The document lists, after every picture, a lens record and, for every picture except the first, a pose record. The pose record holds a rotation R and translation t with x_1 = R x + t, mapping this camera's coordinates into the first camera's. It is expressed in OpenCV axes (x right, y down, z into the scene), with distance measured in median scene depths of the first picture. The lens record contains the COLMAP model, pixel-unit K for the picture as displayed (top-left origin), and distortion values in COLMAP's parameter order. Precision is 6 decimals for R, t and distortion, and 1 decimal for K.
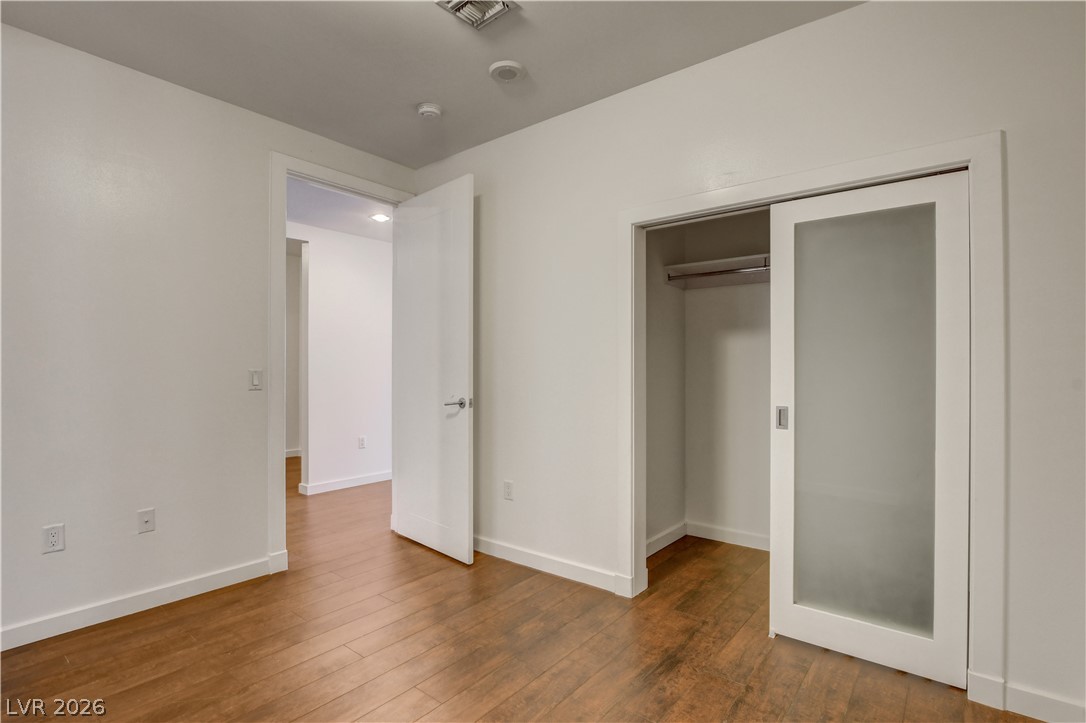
lens RADIAL K [[539.4, 0, 539.1], [0, 539.4, 355.9], [0, 0, 1]] dist [-0.025787, 0.000085]
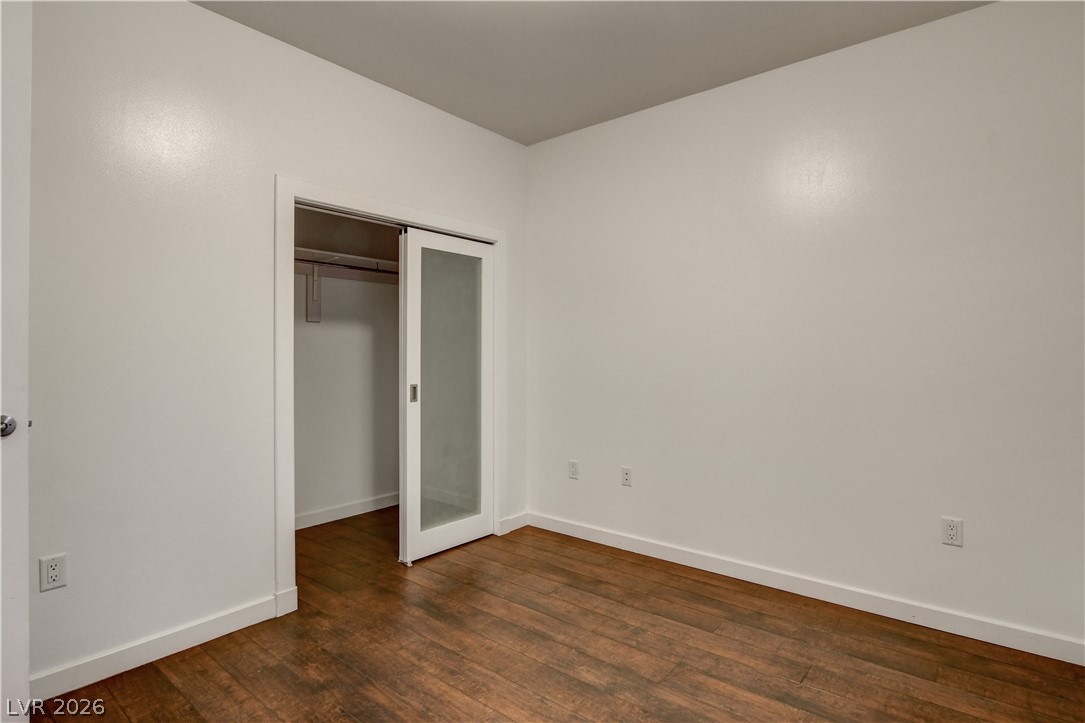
lens RADIAL K [[556.4, 0, 542.5], [0, 556.4, 361.5], [0, 0, 1]] dist [-0.025097, -0.000444]
pose [[0.001871, -0.010113, 0.999947, -0.884472], [-0.005606, 0.999933, 0.010124, 0.022121], [-0.999983, -0.005625, 0.001814, 0.680050]]
